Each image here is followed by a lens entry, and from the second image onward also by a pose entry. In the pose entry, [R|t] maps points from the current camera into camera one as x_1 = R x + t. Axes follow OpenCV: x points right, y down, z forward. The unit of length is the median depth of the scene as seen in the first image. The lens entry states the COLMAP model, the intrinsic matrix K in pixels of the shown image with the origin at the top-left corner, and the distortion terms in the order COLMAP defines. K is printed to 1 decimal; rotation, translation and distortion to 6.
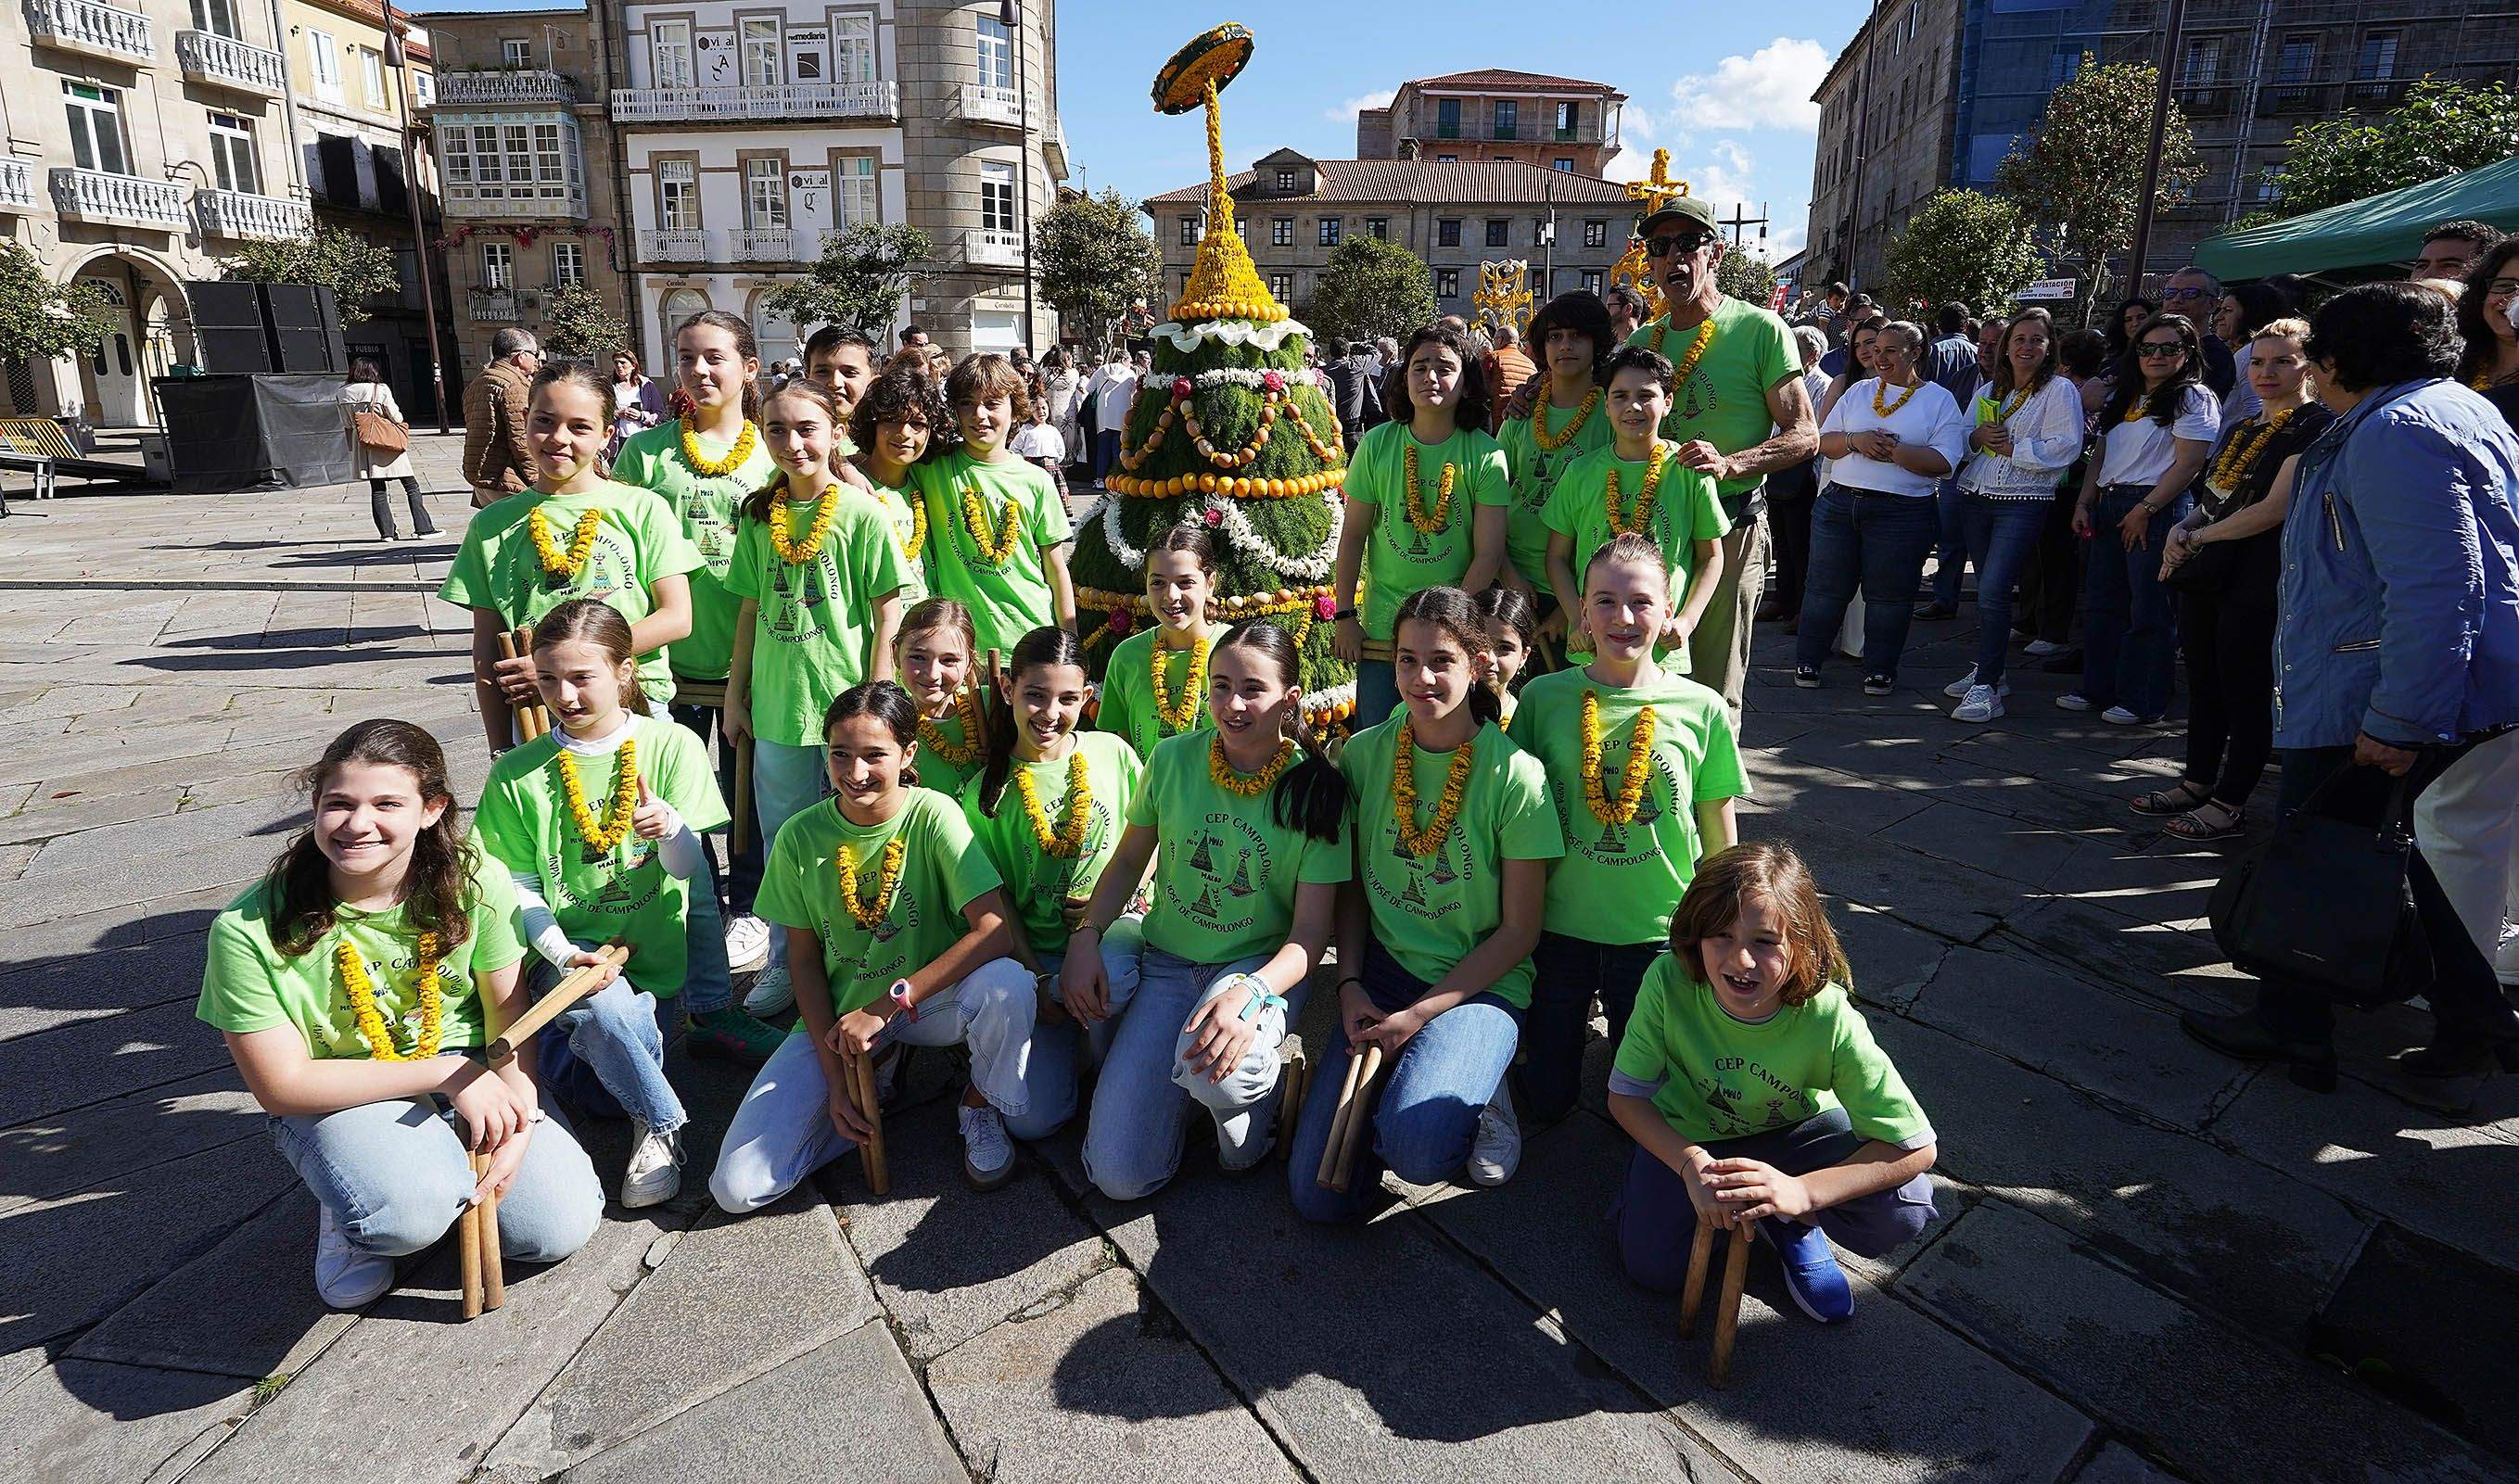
lens RADIAL K [[1198.0, 0, 1329.3], [0, 1198.0, 614.5], [0, 0, 1]] dist [-0.008374, 0.000901]
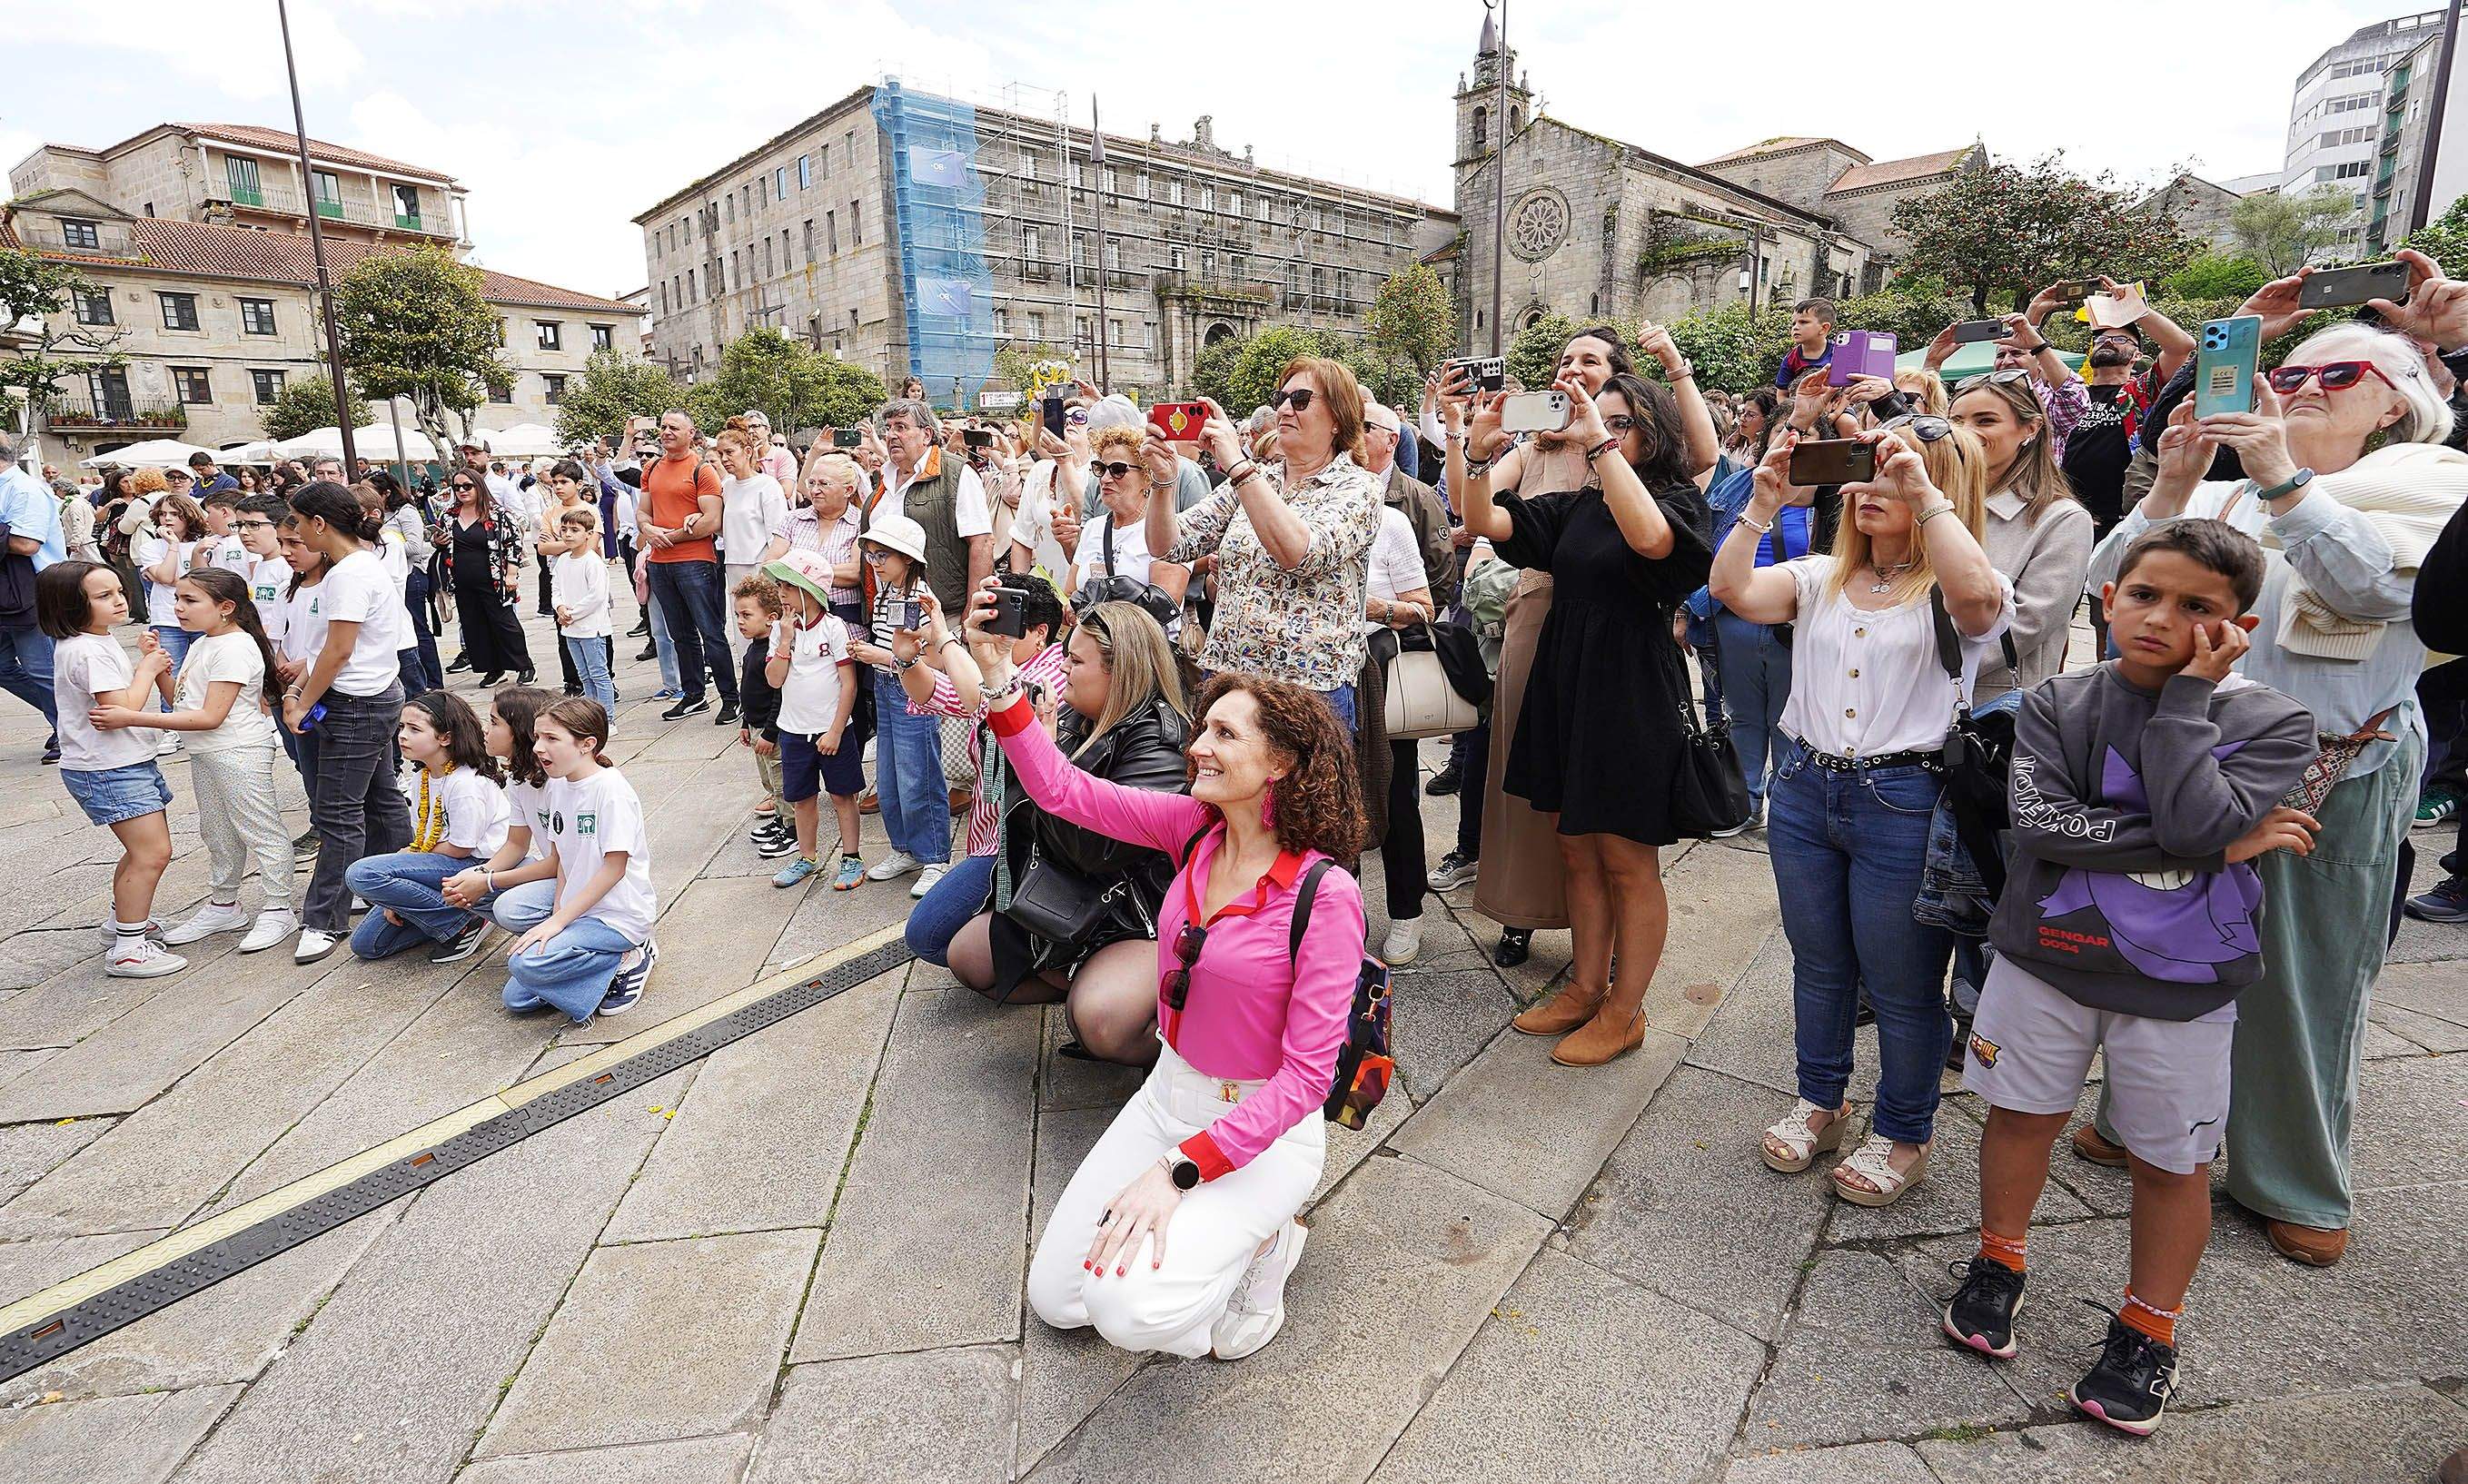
lens RADIAL K [[1124.7, 0, 1189.7], [0, 1124.7, 679.0], [0, 0, 1]] dist [-0.016162, 0.007615]
pose [[0.542523, -0.185733, 0.819251, -0.441061], [0.207718, 0.974627, 0.083404, -0.034335], [-0.813954, 0.124924, 0.567338, 0.185070]]
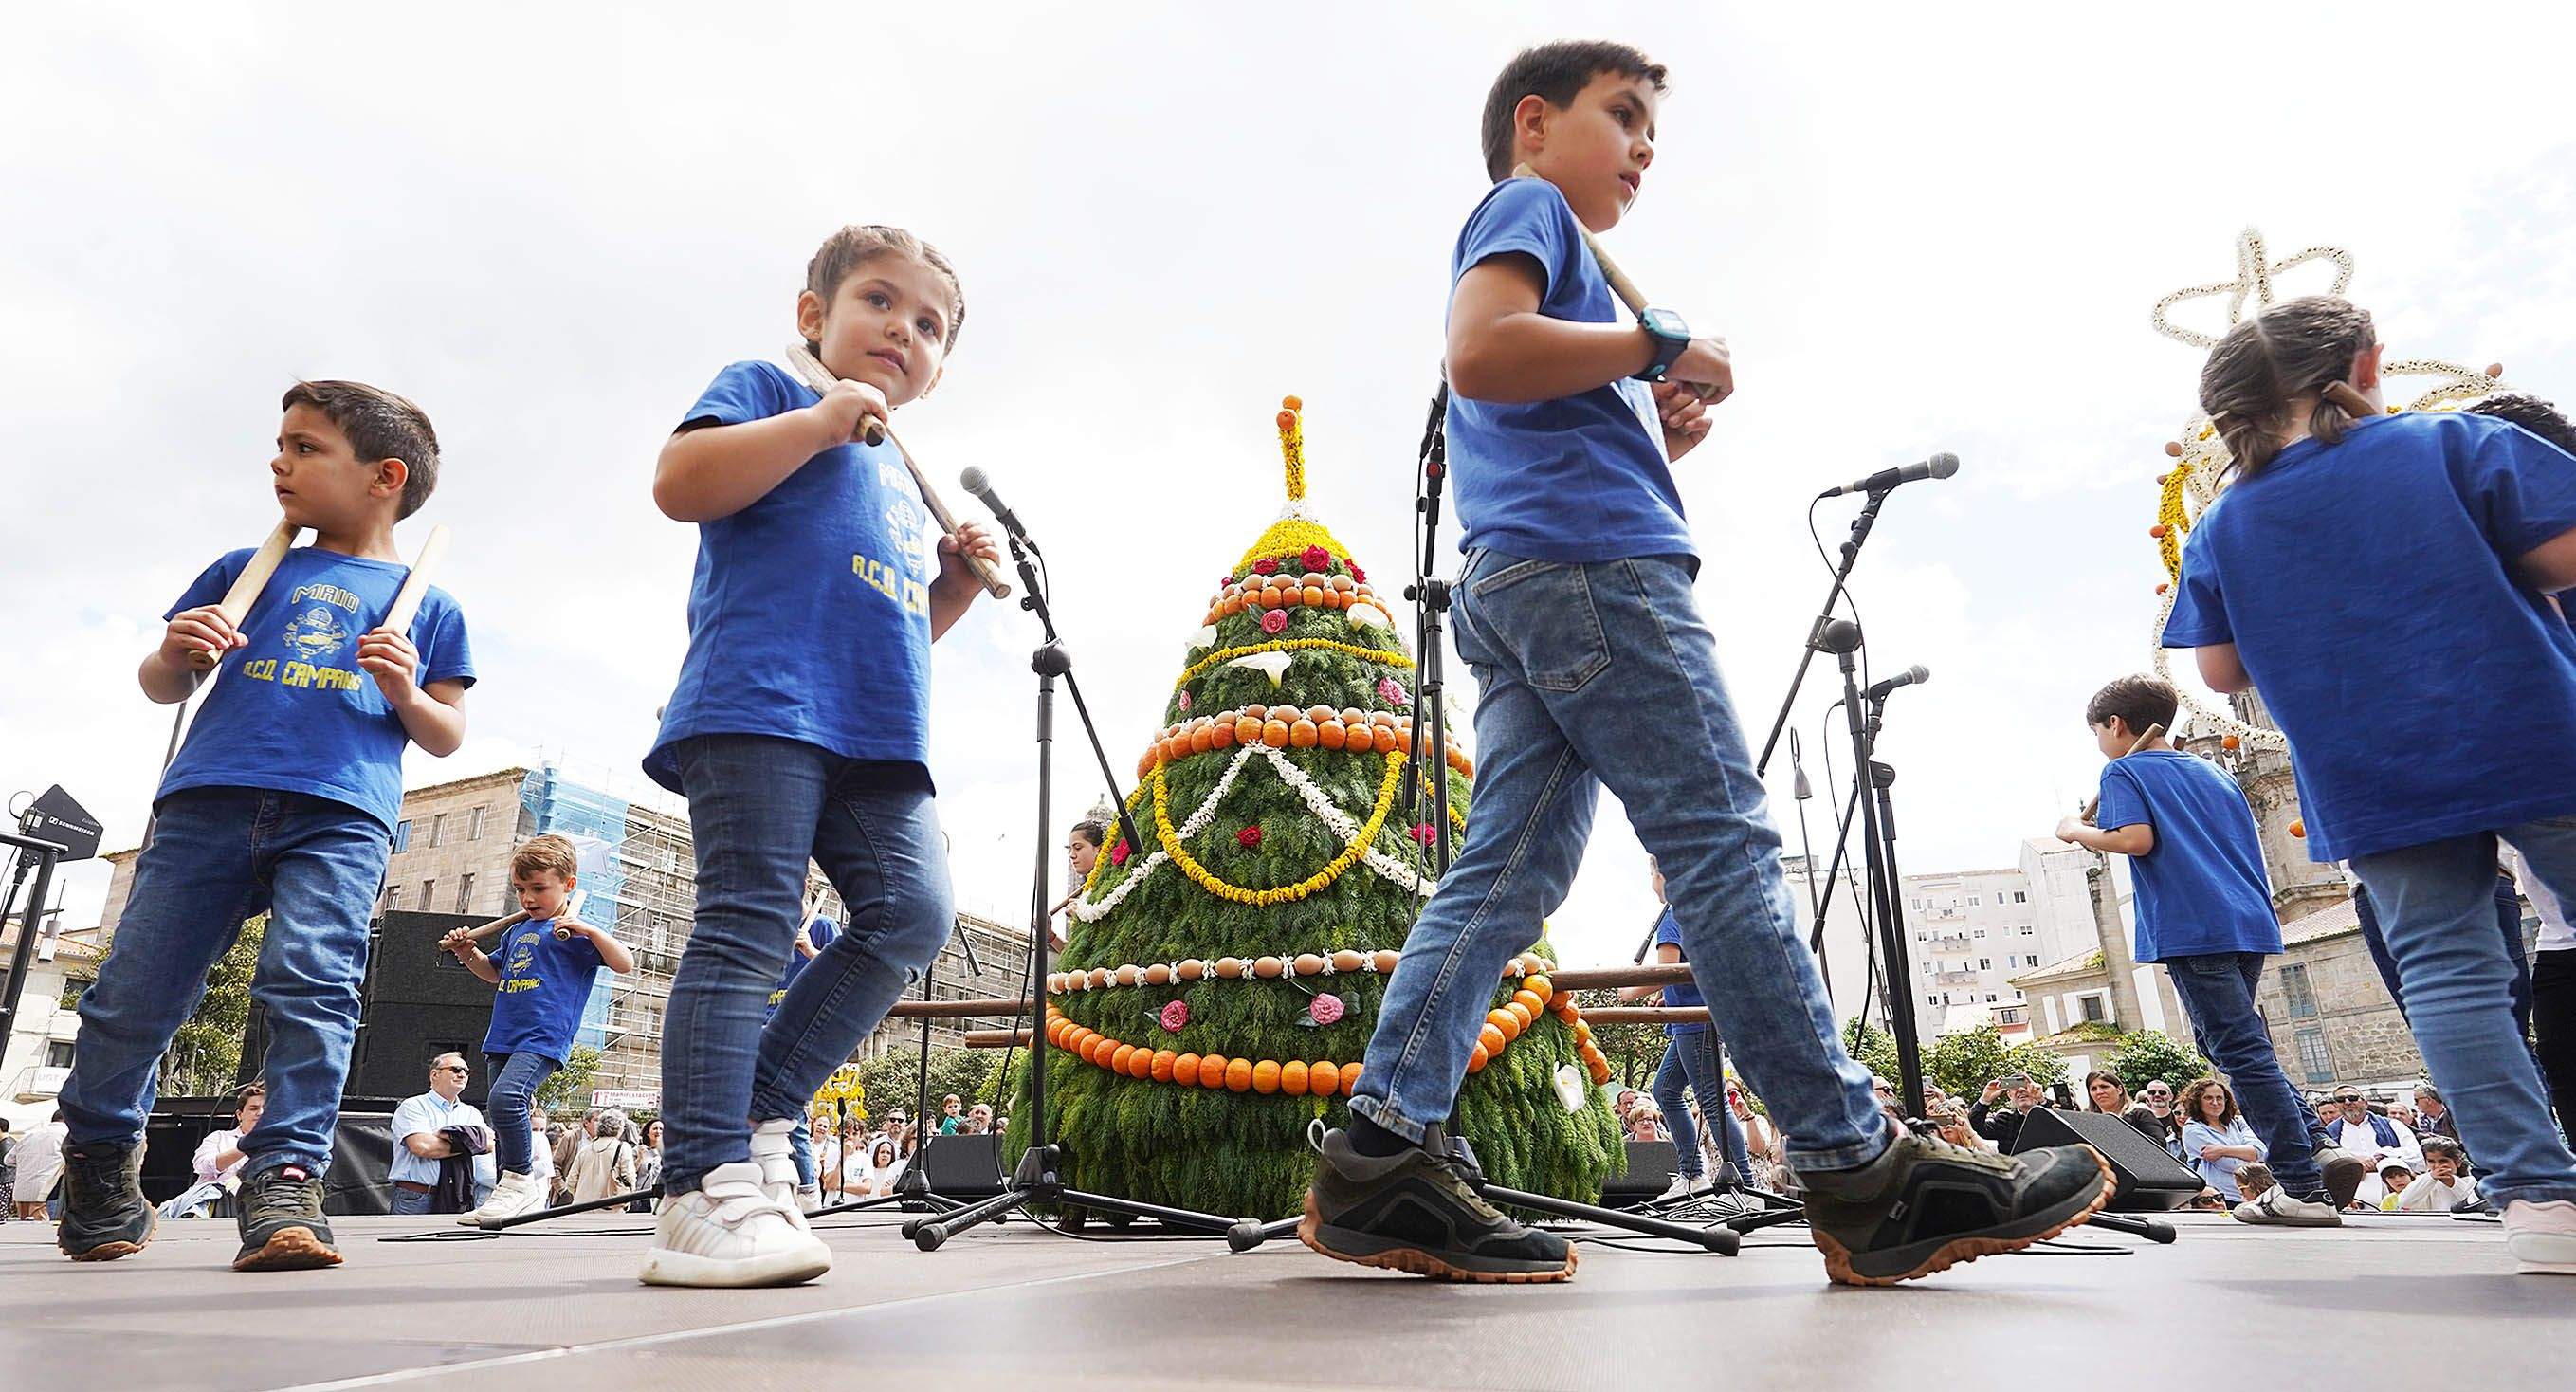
lens RADIAL K [[1238.8, 0, 1205.2], [0, 1238.8, 822.6], [0, 0, 1]] dist [-0.008948, 0.001294]
pose [[0.179918, 0.268079, 0.946448, -0.620668], [0.208723, 0.929836, -0.303051, -0.040493], [-0.961283, 0.252070, 0.111340, 0.276602]]
